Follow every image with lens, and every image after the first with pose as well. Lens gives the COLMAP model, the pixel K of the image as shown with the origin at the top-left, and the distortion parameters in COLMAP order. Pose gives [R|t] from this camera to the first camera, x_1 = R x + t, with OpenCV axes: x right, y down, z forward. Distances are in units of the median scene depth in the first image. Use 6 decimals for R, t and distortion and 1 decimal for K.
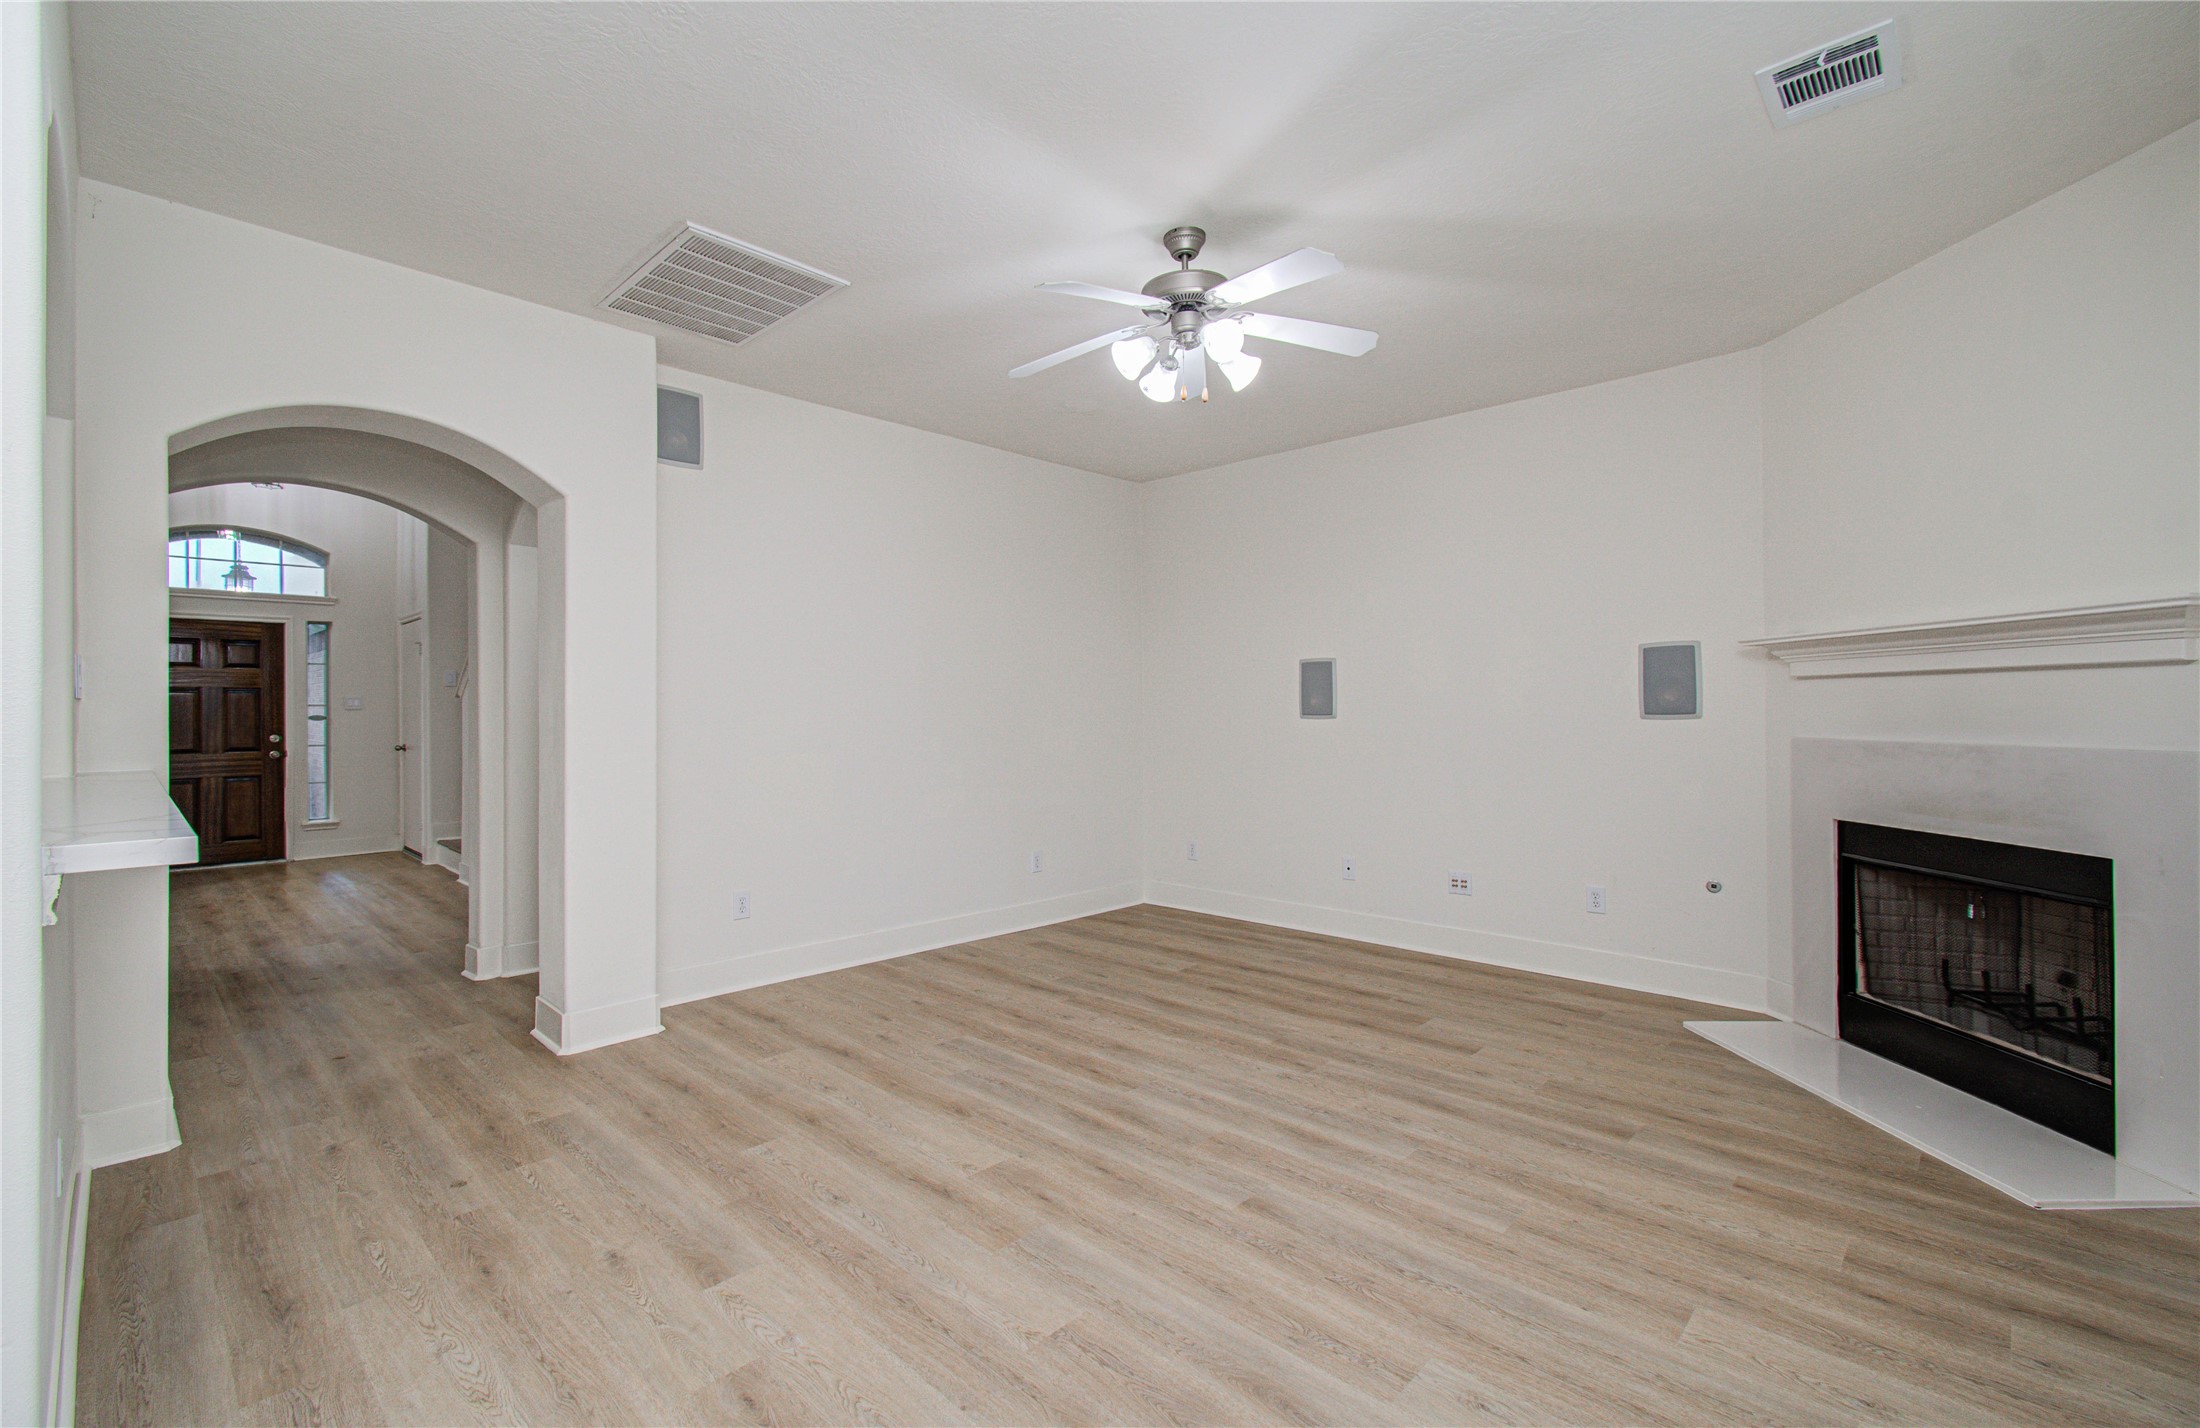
lens RADIAL K [[959.6, 0, 1084.9], [0, 959.6, 702.3], [0, 0, 1]] dist [-0.010464, 0.007336]
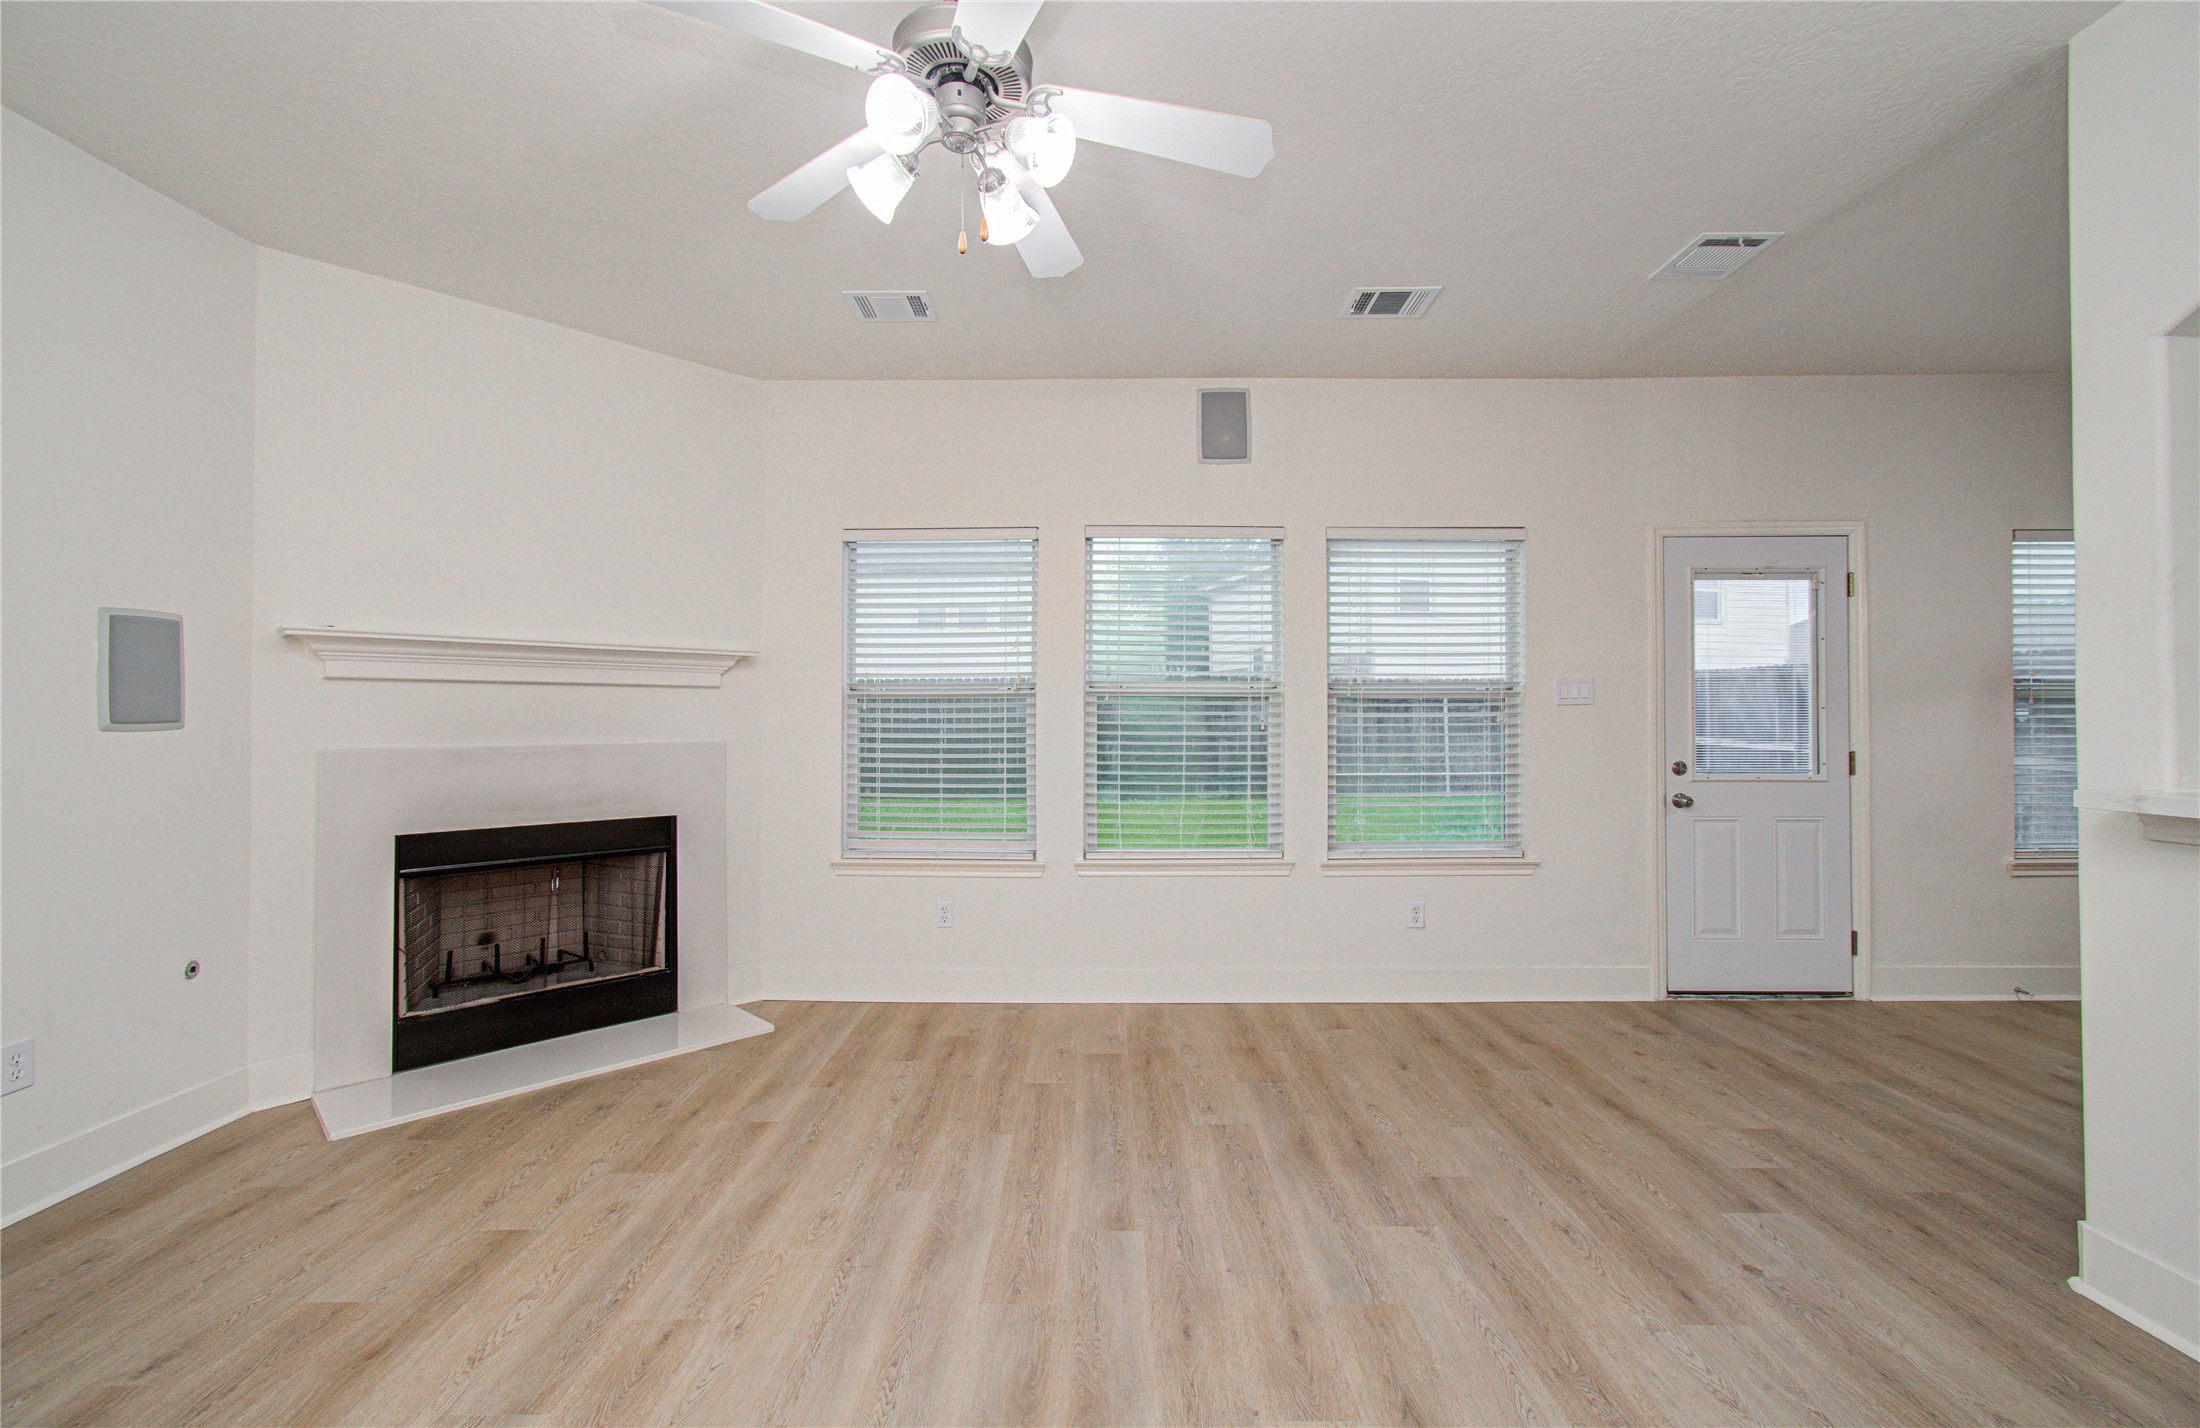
lens RADIAL K [[959.6, 0, 1090.8], [0, 959.6, 690.2], [0, 0, 1]] dist [-0.010464, 0.007336]
pose [[-0.693540, 0.022775, 0.720058, -0.372792], [-0.001142, 0.999464, -0.032713, 0.013103], [-0.720417, -0.023510, -0.693142, 1.243120]]
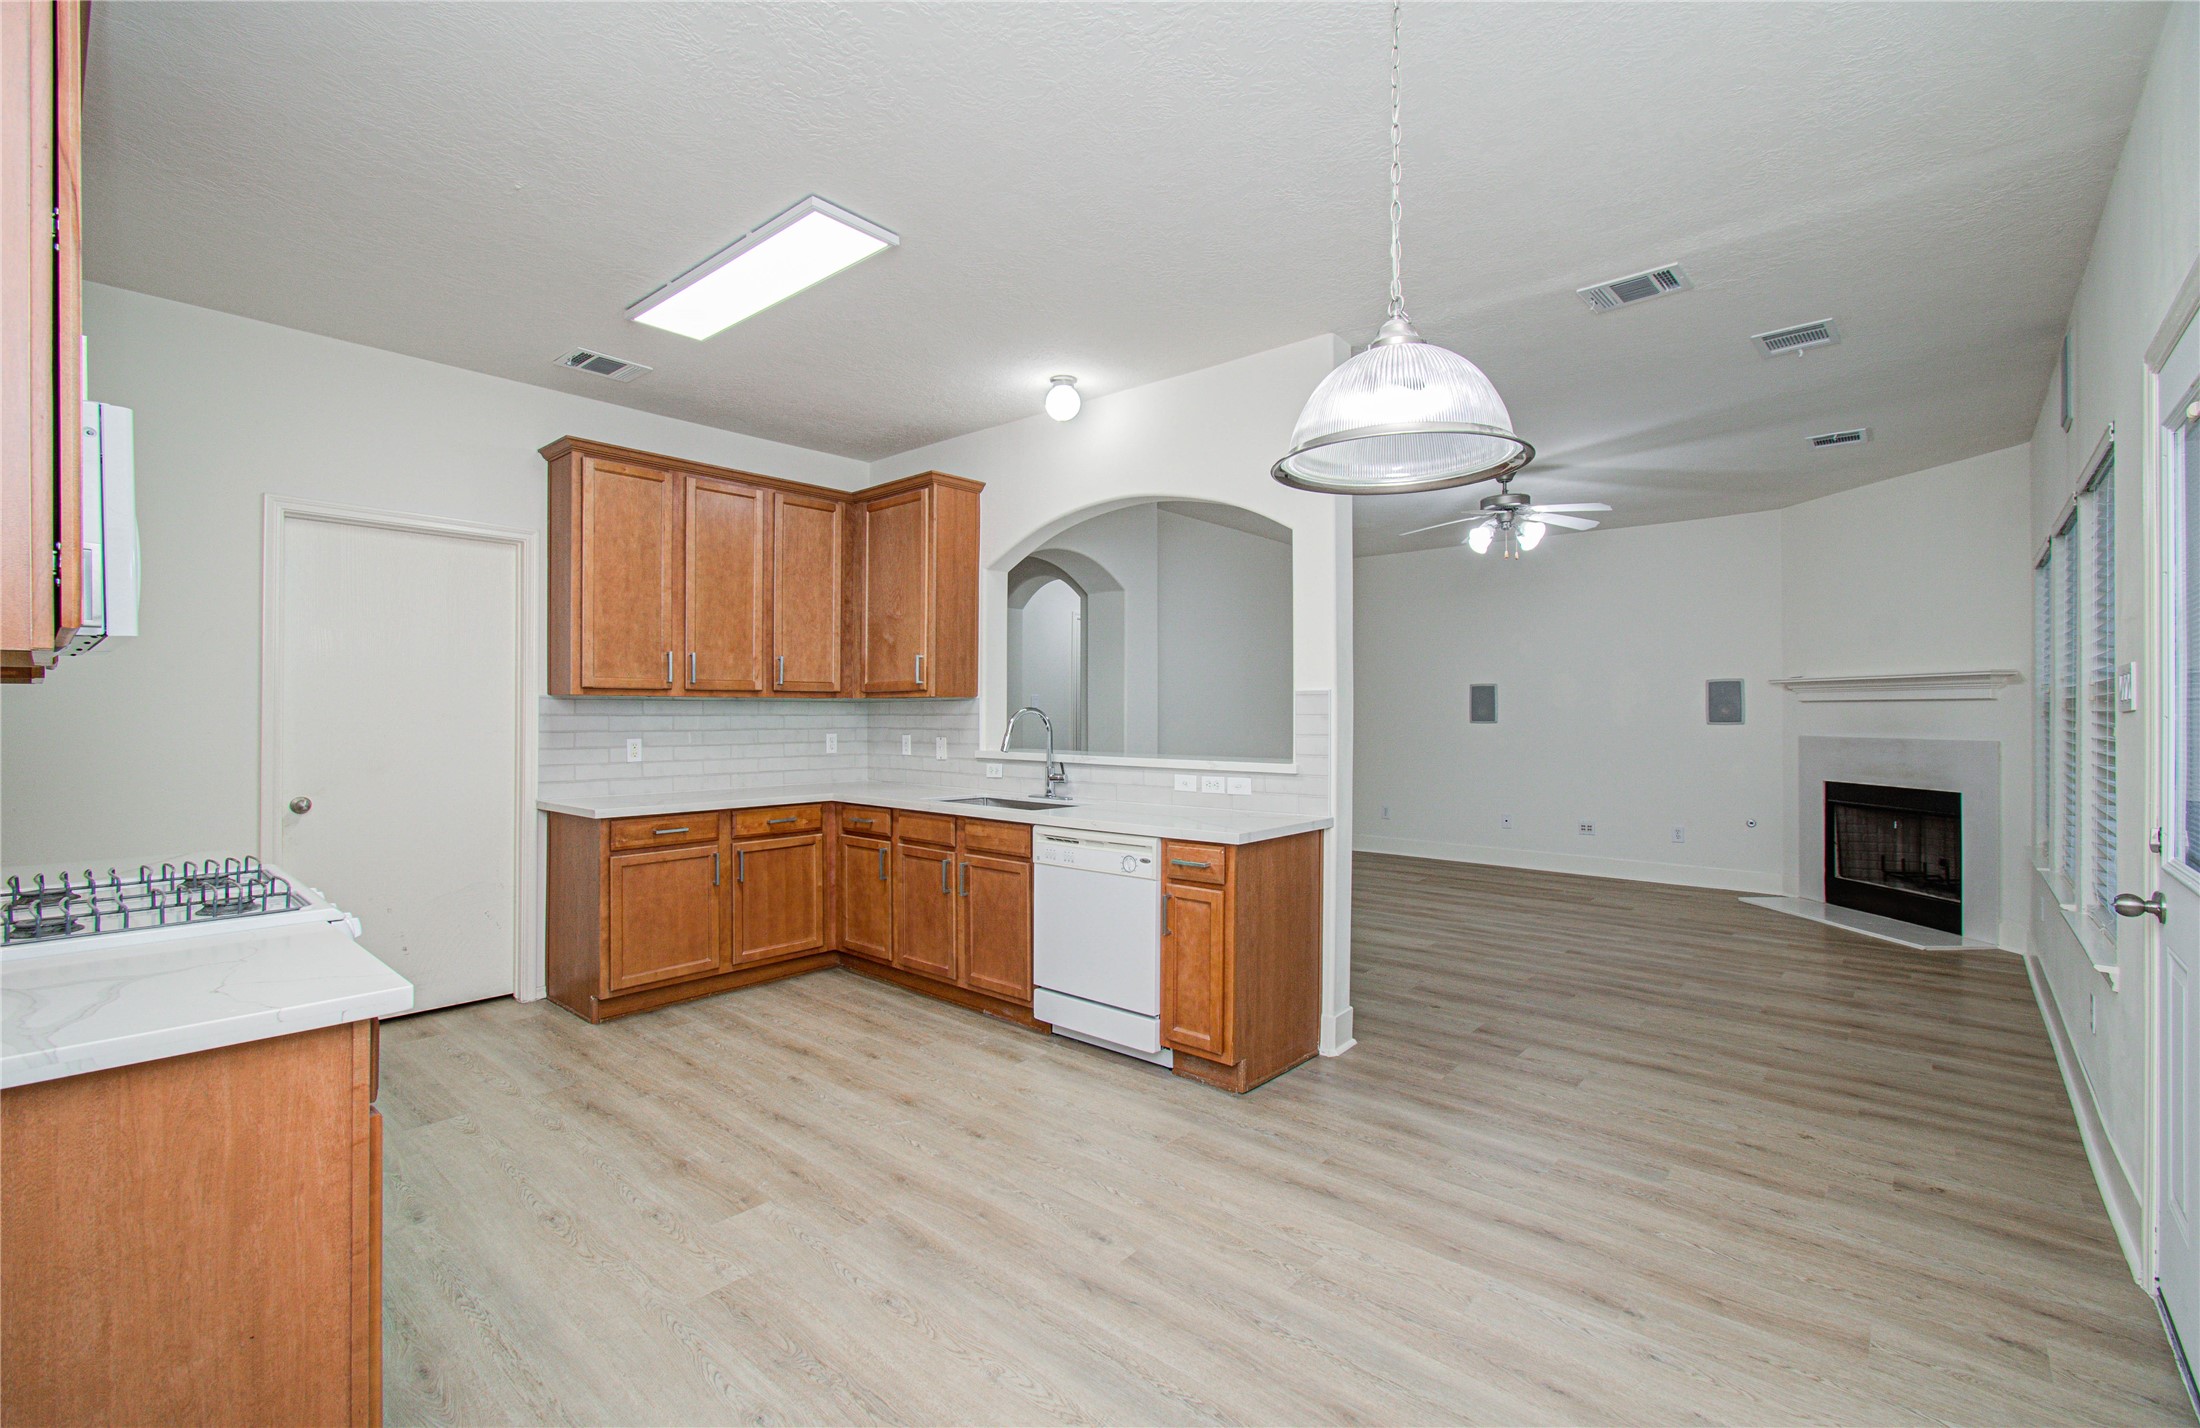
lens RADIAL K [[959.6, 0, 1103.0], [0, 959.6, 704.3], [0, 0, 1]] dist [-0.010464, 0.007336]
pose [[0.998504, 0.006205, 0.054320, -0.716140], [-0.006156, 0.999980, -0.001064, -0.011749], [-0.054326, 0.000728, 0.998523, -0.773676]]
